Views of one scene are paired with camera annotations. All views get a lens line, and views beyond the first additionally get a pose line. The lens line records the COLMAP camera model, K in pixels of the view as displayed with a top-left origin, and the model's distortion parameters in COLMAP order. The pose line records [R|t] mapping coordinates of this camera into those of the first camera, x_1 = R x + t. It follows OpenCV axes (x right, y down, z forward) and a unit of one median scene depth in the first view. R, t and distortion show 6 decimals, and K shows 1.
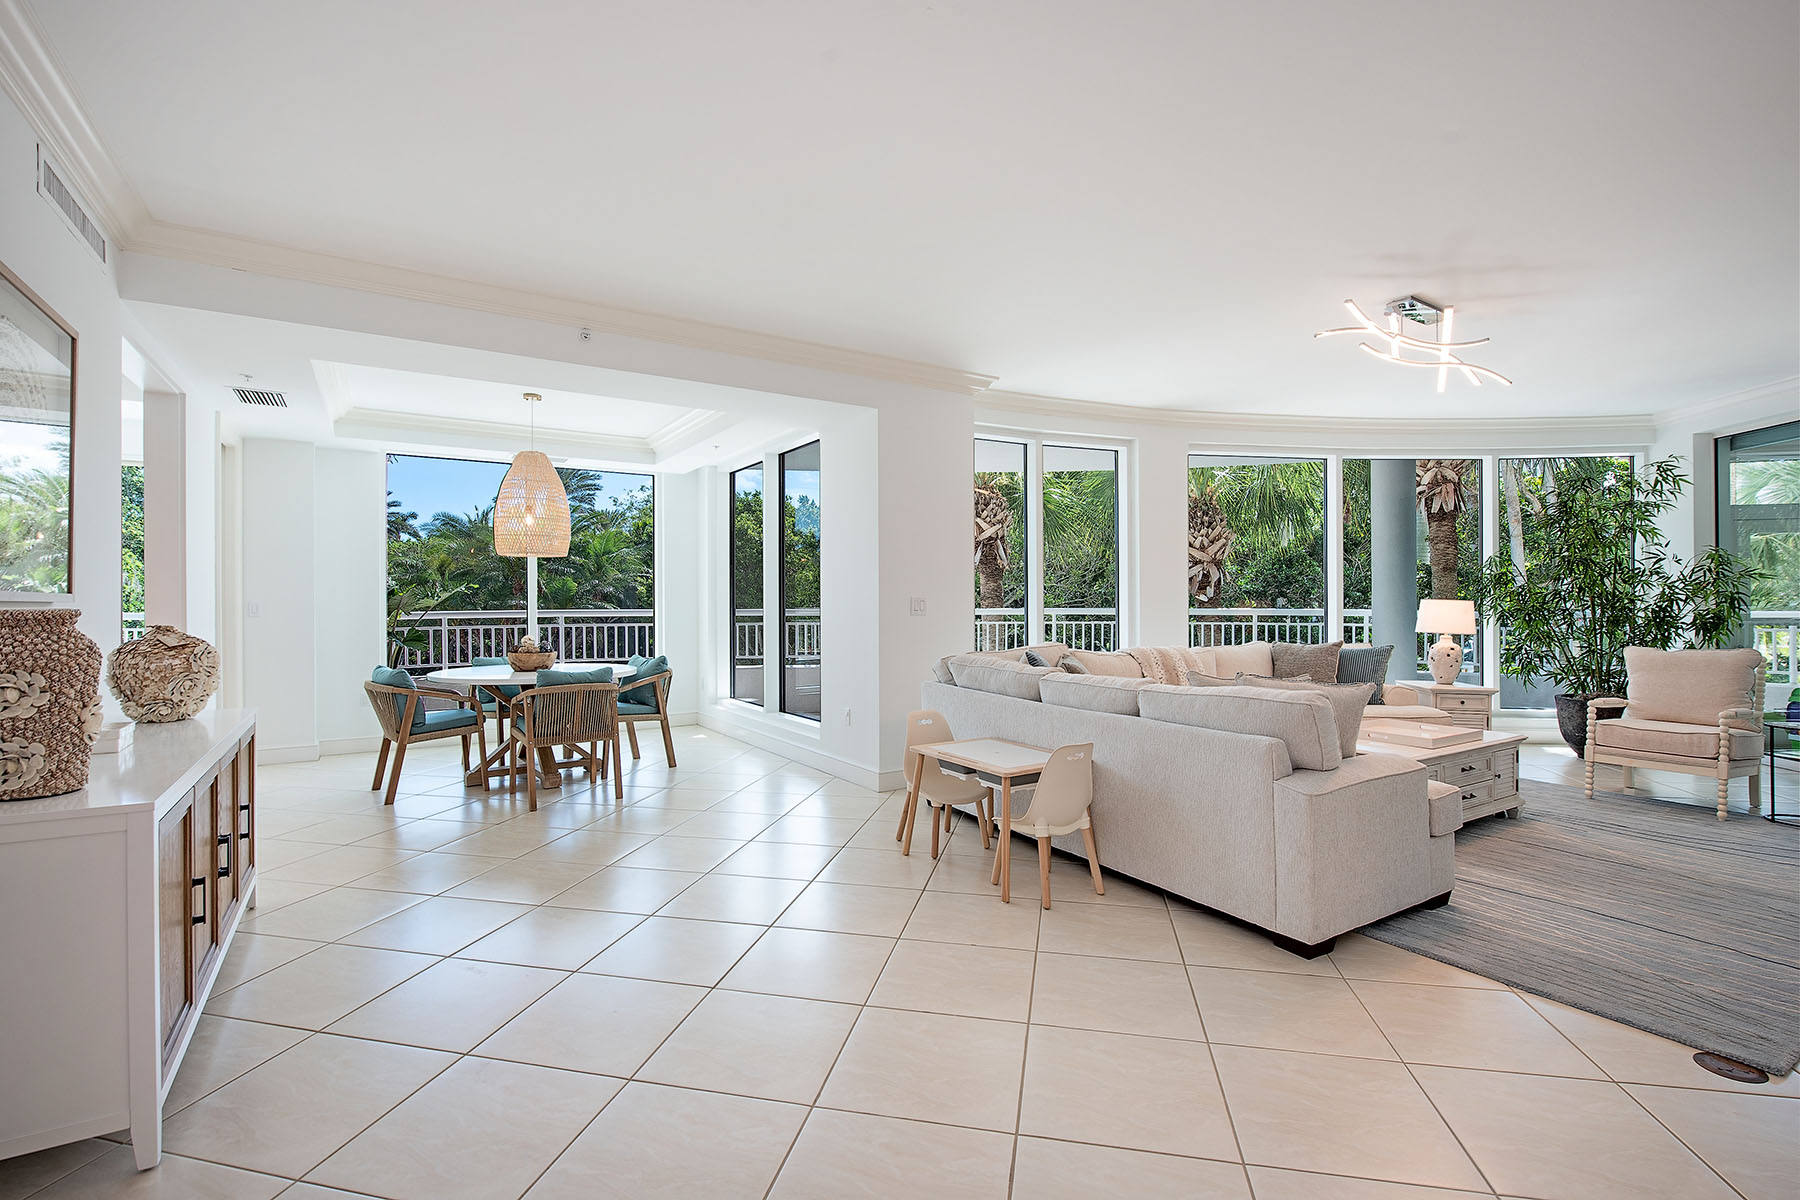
lens RADIAL K [[820.4, 0, 883.8], [0, 820.4, 602.2], [0, 0, 1]] dist [-0.012748, -0.001033]
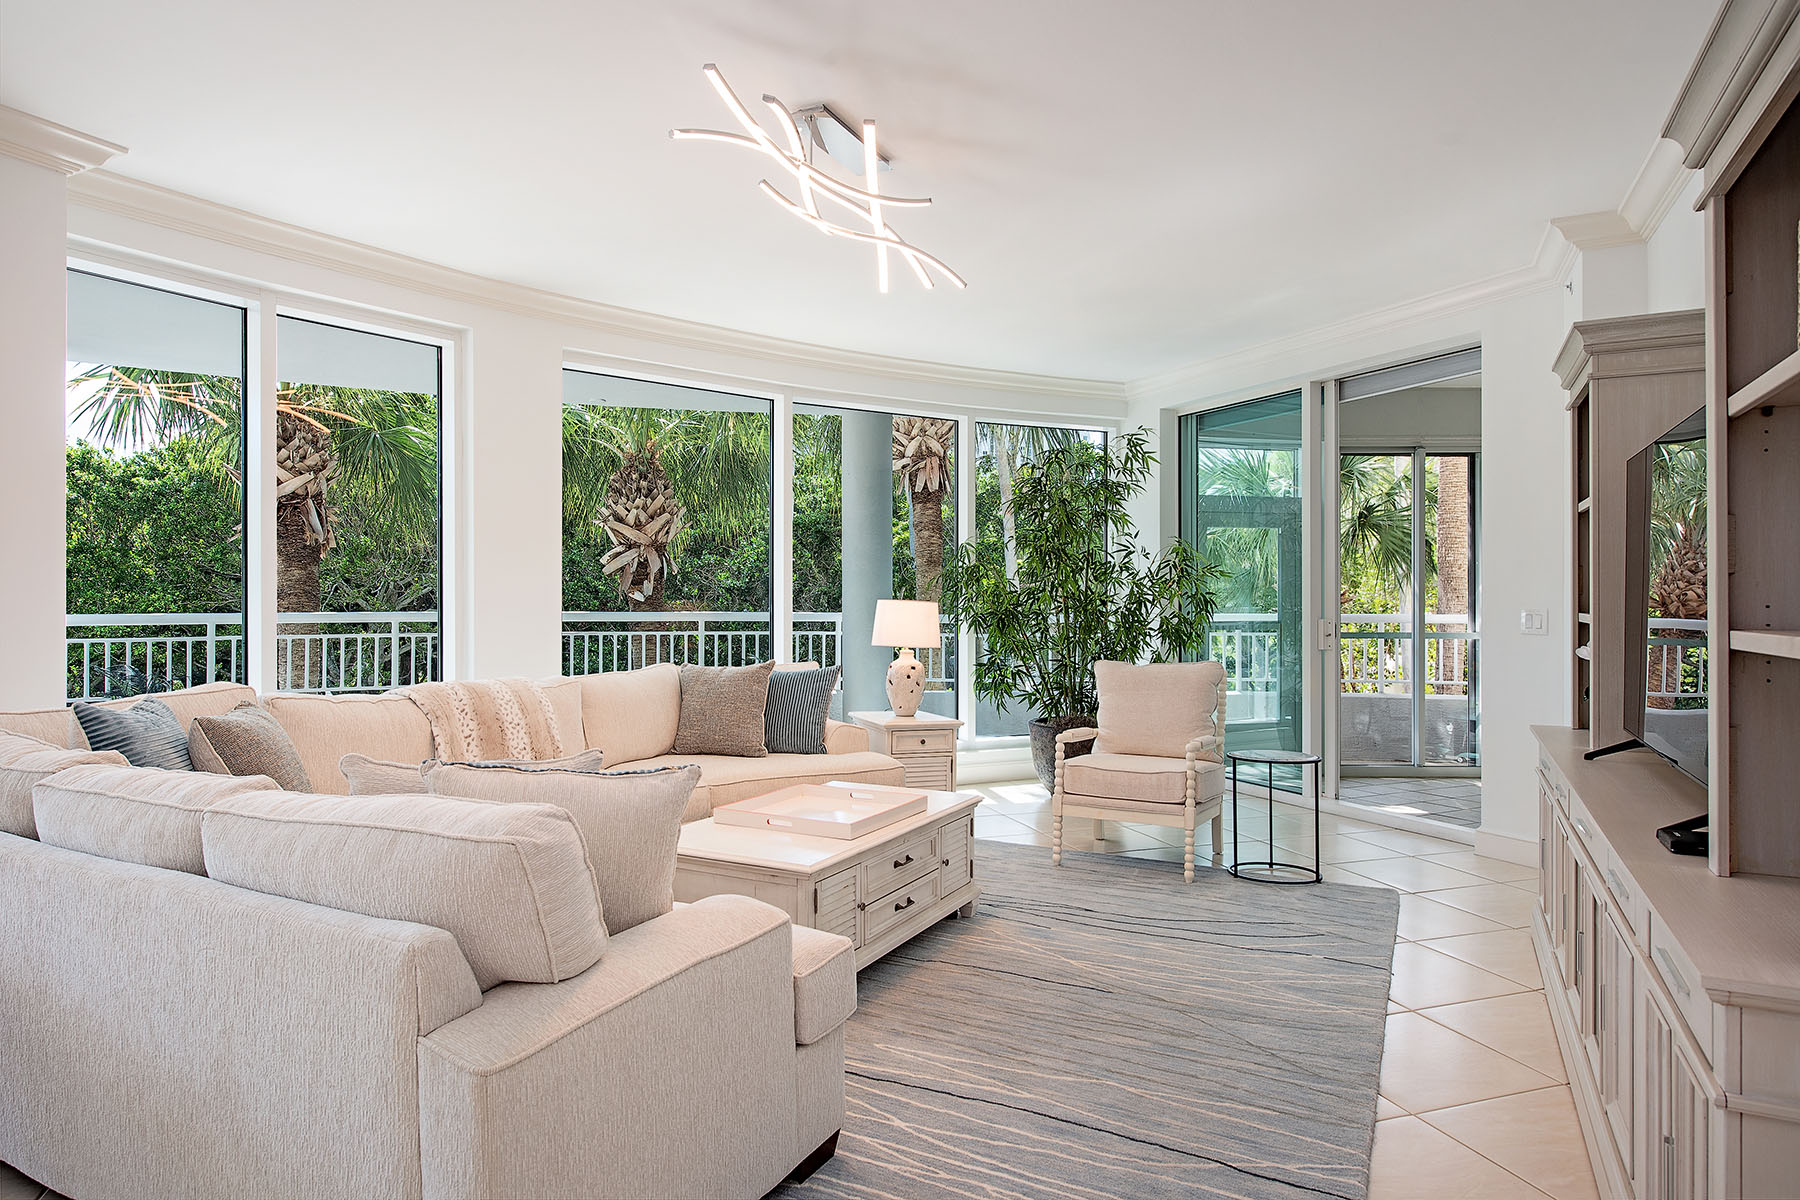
lens RADIAL K [[1035.2, 0, 894.4], [0, 1035.2, 601.7], [0, 0, 1]] dist [-0.004620, -0.000901]
pose [[0.858152, 0.002837, 0.513388, 0.195227], [-0.002808, 0.999996, -0.000832, -0.001007], [-0.513389, -0.000727, 0.858156, 0.201546]]
